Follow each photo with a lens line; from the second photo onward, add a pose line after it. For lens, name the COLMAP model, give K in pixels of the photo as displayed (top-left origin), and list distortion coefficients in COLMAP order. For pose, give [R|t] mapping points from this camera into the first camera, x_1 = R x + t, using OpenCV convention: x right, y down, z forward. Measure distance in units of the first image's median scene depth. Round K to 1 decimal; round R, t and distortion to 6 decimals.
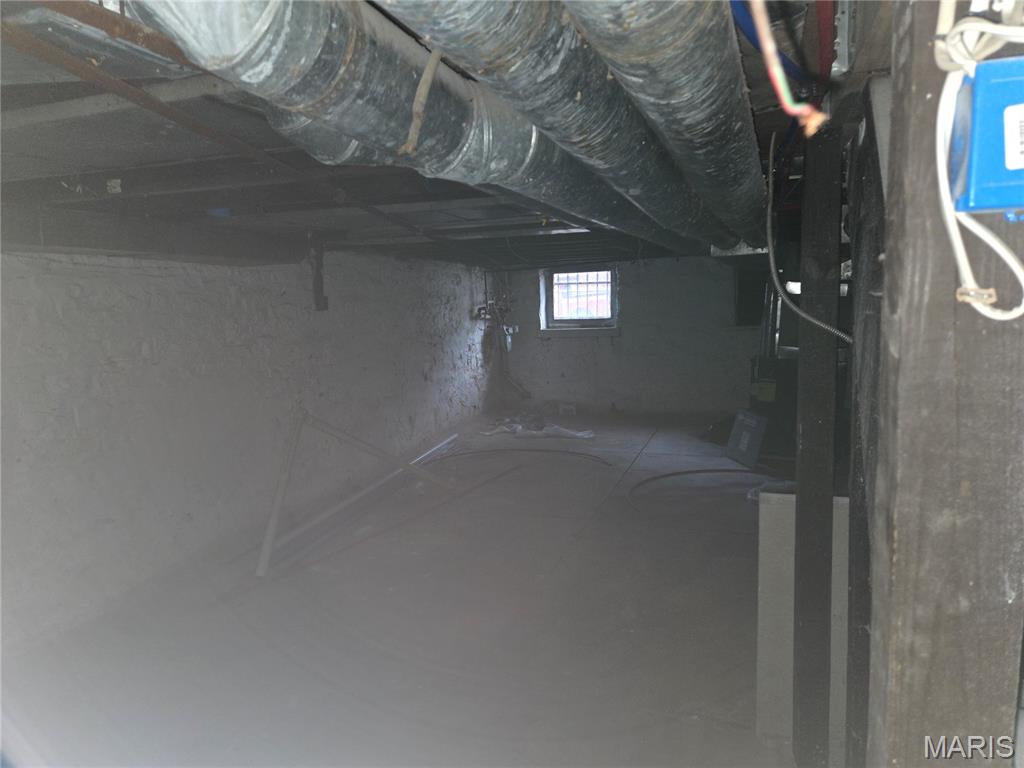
lens RADIAL K [[683.0, 0, 506.6], [0, 683.0, 389.7], [0, 0, 1]] dist [0.041540, -0.014895]
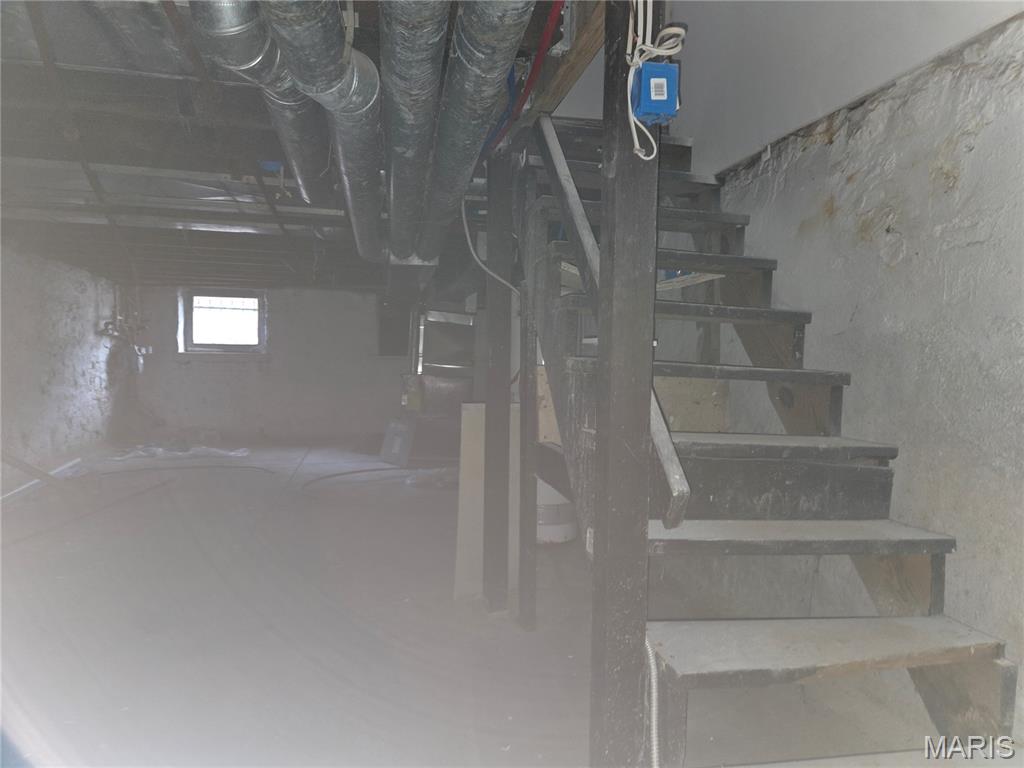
lens RADIAL K [[683.0, 0, 519.6], [0, 683.0, 383.9], [0, 0, 1]] dist [0.041540, -0.014895]
pose [[0.846018, 0.024476, 0.532593, -0.067392], [0.026209, 0.995829, -0.087398, 0.059135], [-0.532510, 0.087899, 0.841847, -0.055918]]
